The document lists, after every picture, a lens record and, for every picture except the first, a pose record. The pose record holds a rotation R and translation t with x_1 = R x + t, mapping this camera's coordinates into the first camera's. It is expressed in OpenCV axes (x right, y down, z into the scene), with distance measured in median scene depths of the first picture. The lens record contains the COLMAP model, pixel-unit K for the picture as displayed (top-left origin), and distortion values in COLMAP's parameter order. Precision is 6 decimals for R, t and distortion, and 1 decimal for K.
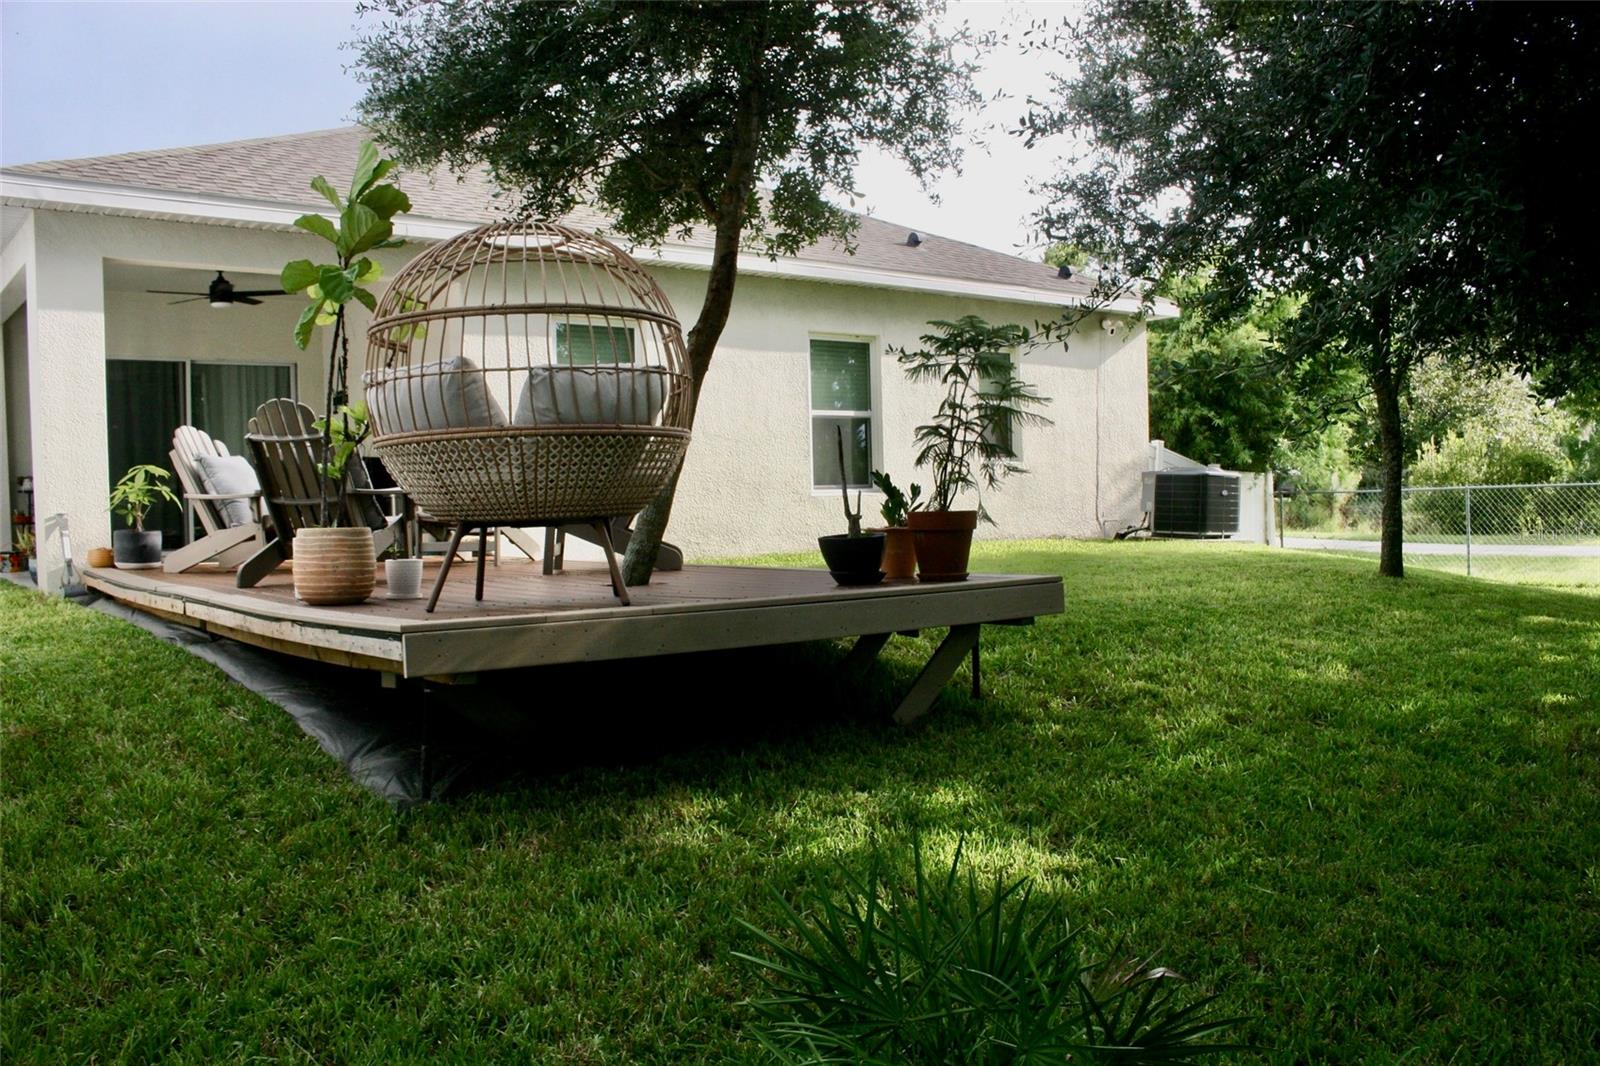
lens RADIAL K [[1278.5, 0, 800.0], [0, 1278.5, 533.0], [0, 0, 1]] dist [-0.064451, 0.009231]
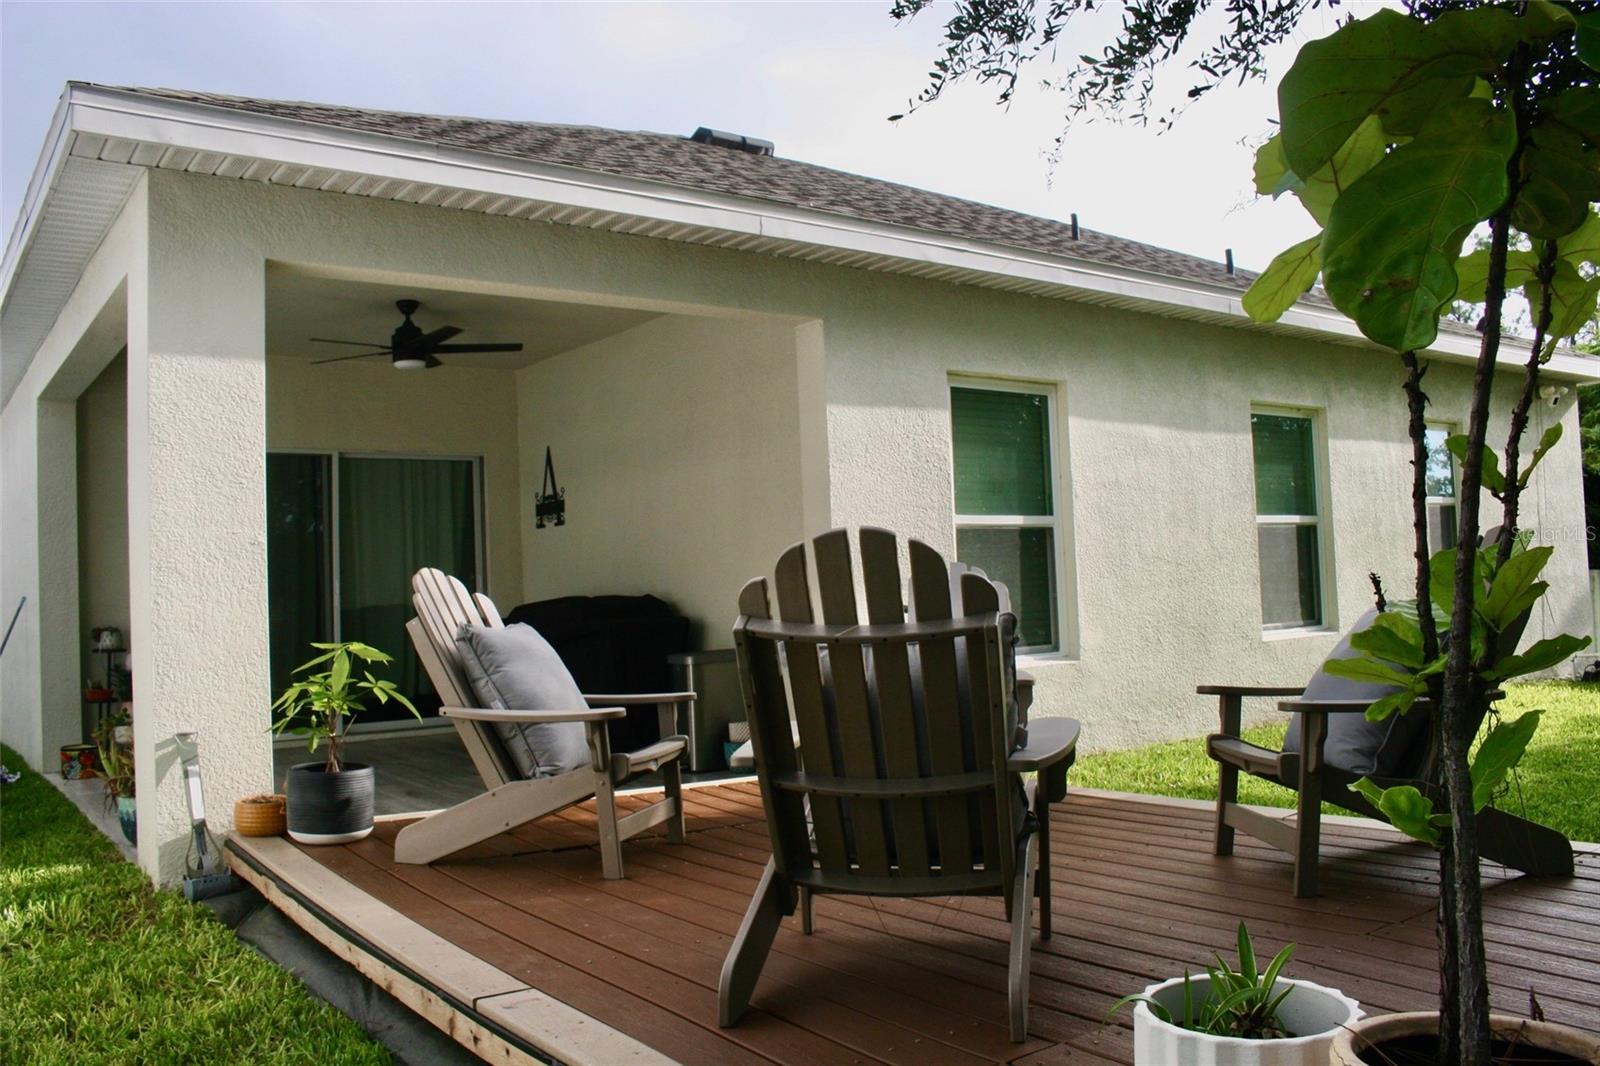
lens RADIAL K [[1278.5, 0, 800.0], [0, 1278.5, 533.0], [0, 0, 1]] dist [-0.064451, 0.009231]
pose [[0.999308, -0.012714, -0.034967, -0.310770], [0.010109, 0.997230, -0.073686, -0.058355], [0.035807, 0.073282, 0.996668, 0.471953]]
